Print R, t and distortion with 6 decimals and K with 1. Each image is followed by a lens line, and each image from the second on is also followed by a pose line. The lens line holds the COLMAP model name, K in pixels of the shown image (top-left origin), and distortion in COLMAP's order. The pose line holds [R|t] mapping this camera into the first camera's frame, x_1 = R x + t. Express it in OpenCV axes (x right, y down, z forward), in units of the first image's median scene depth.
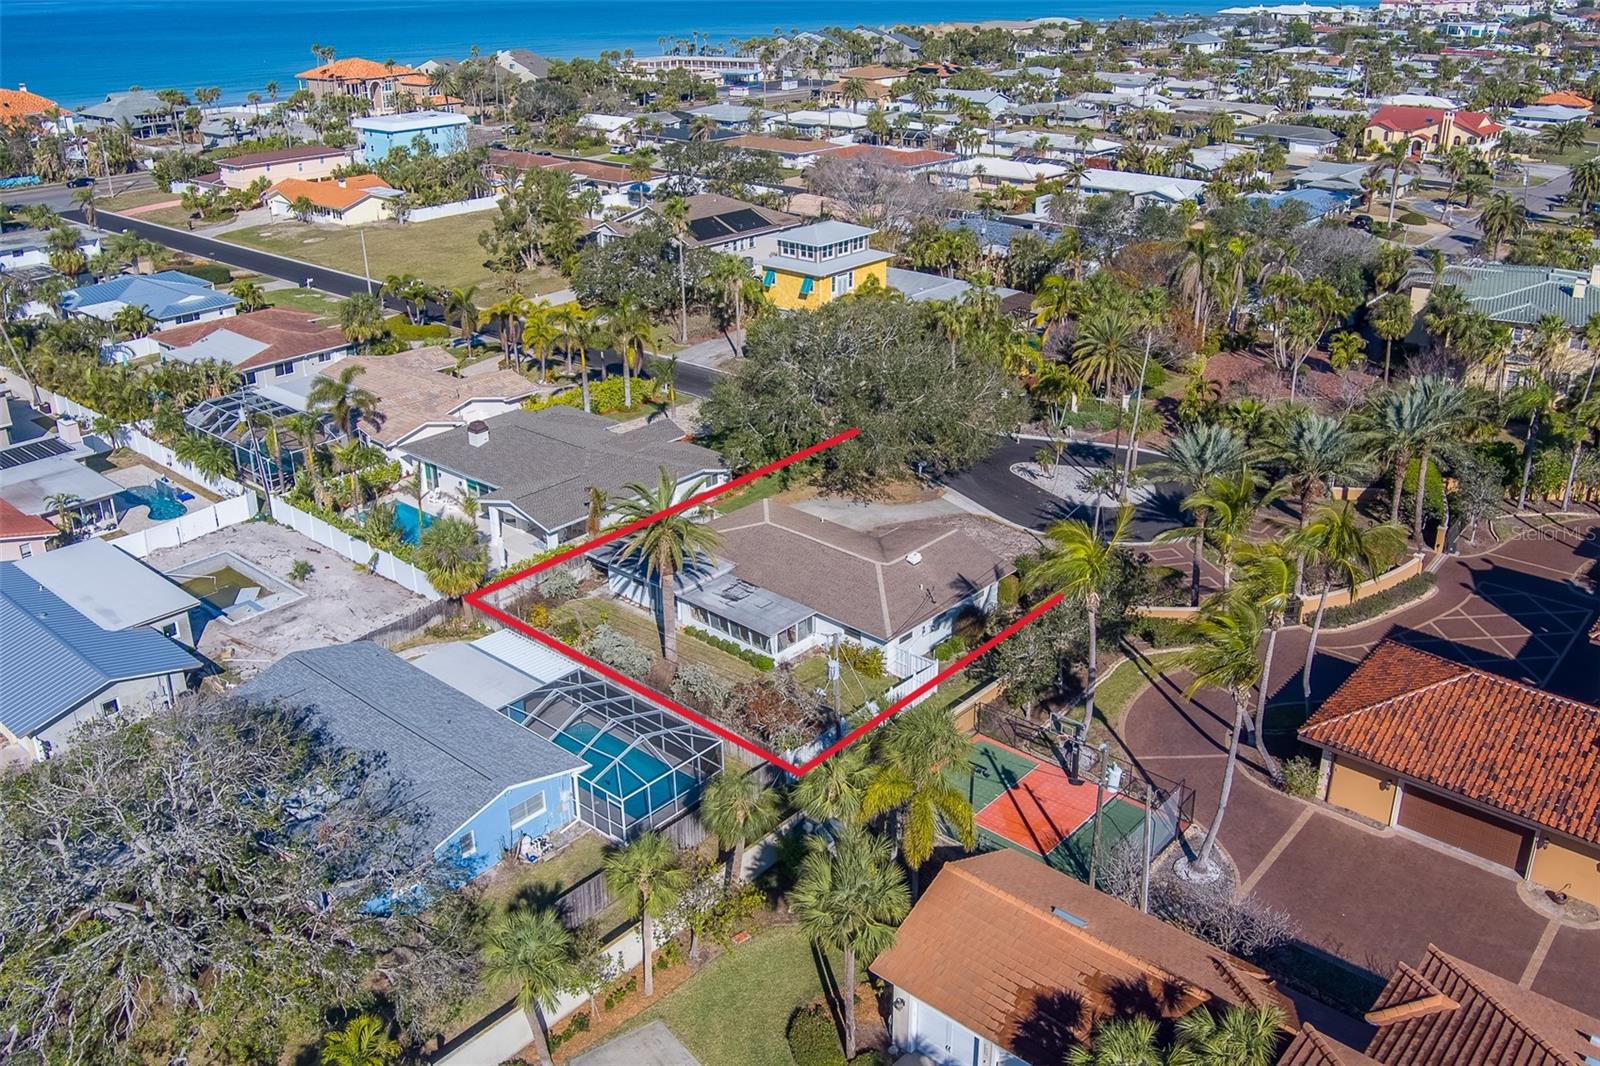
lens RADIAL K [[1273.5, 0, 800.0], [0, 1273.5, 533.0], [0, 0, 1]] dist [-0.051667, 0.000828]
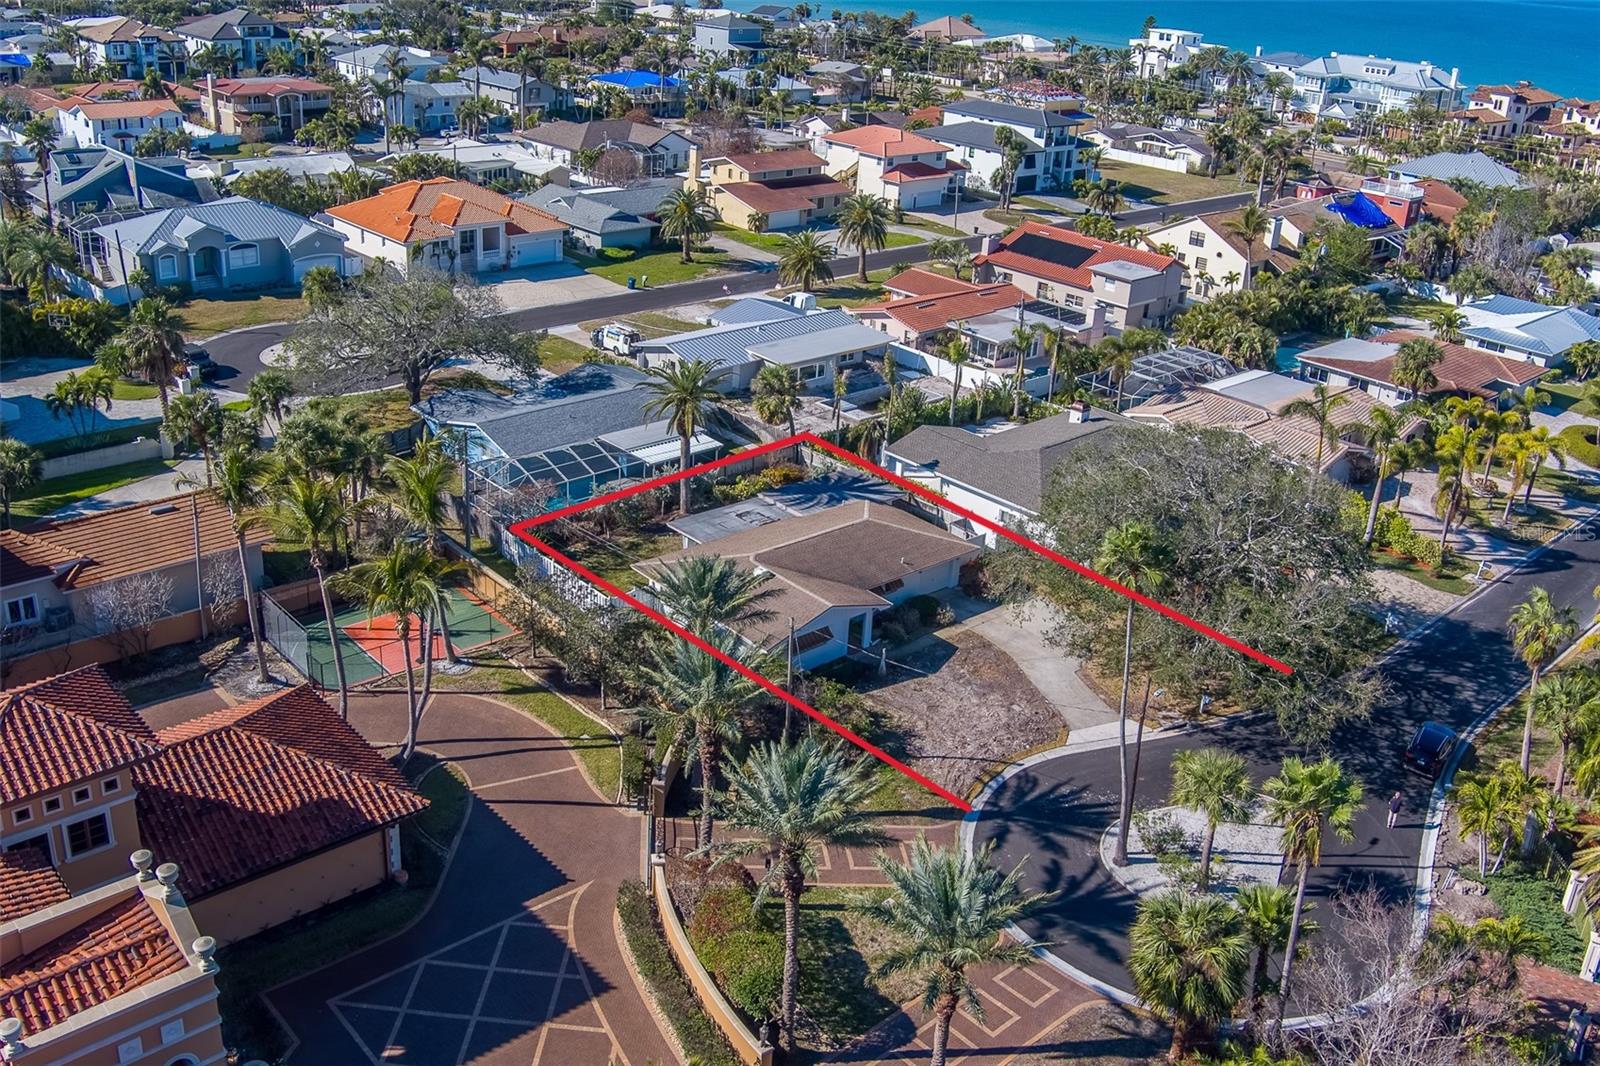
lens RADIAL K [[1372.1, 0, 780.2], [0, 1372.1, 537.9], [0, 0, 1]] dist [-0.065400, 0.017488]
pose [[-0.109442, 0.409195, -0.905860, 0.573012], [-0.451757, 0.791298, 0.412024, -0.245867], [0.885403, 0.454321, 0.098255, 0.524460]]
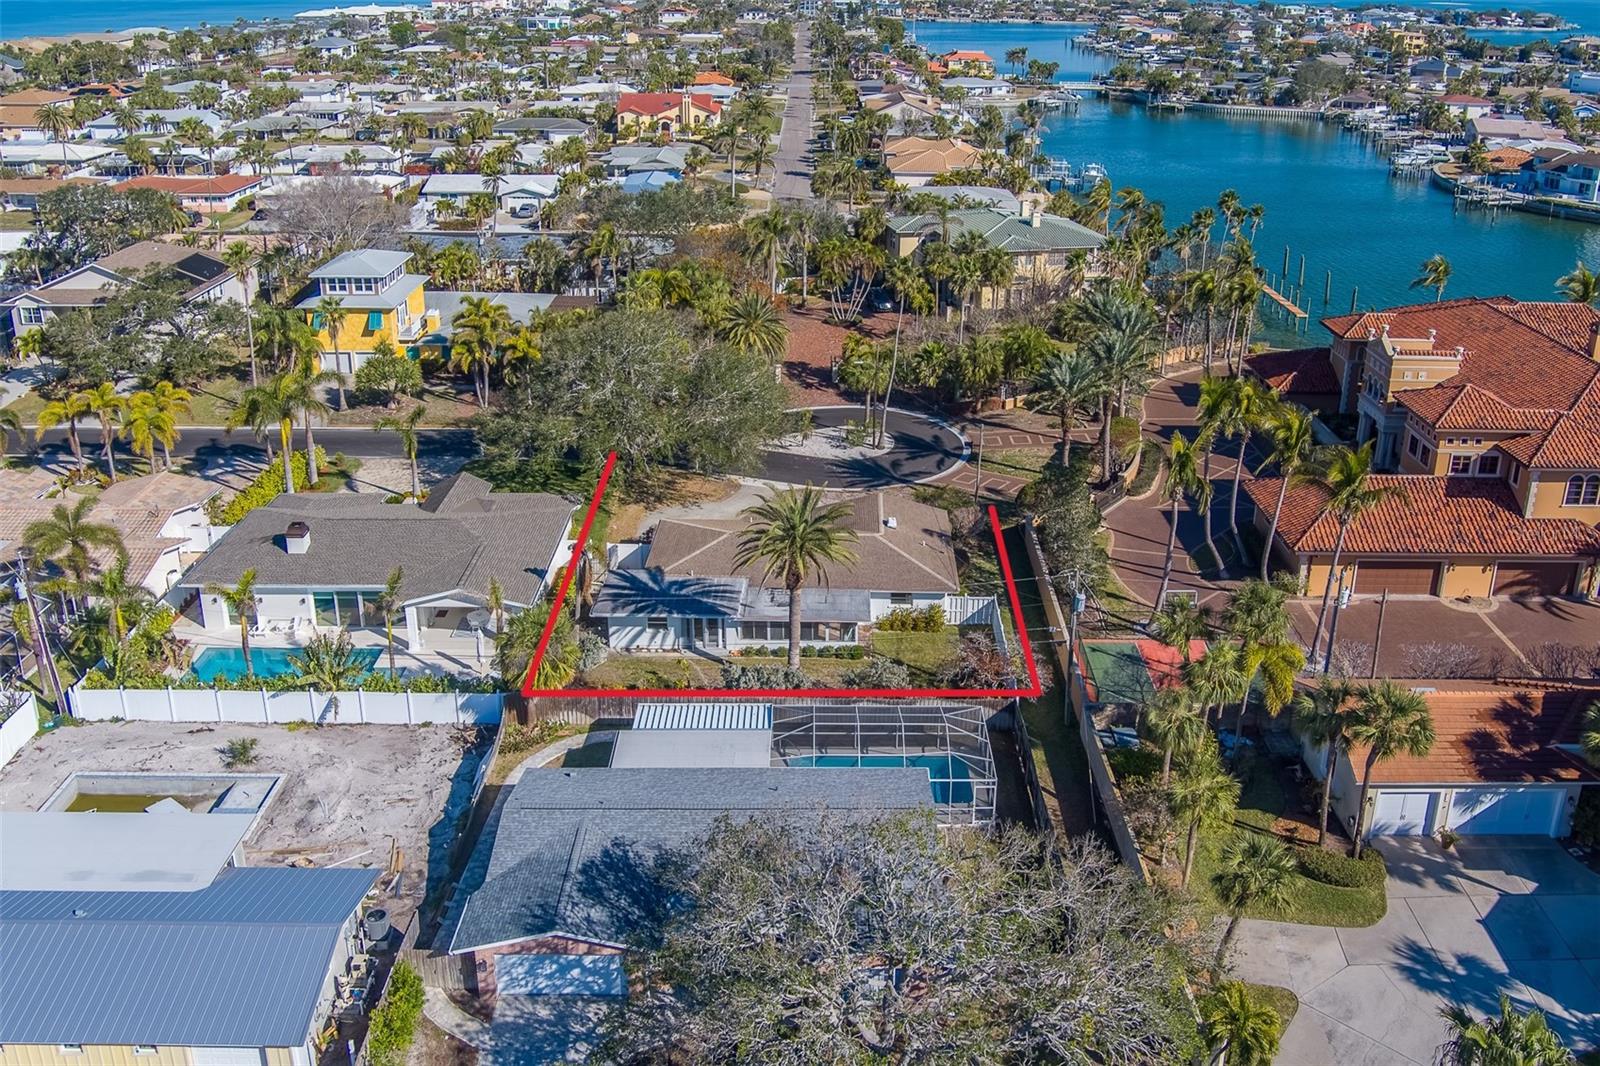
lens RADIAL K [[1263.5, 0, 822.0], [0, 1263.5, 522.8], [0, 0, 1]] dist [-0.060293, 0.018460]
pose [[0.752147, -0.253581, 0.608253, -0.354258], [0.256179, 0.962915, 0.084658, -0.050463], [-0.607163, 0.092146, 0.789216, 0.109150]]
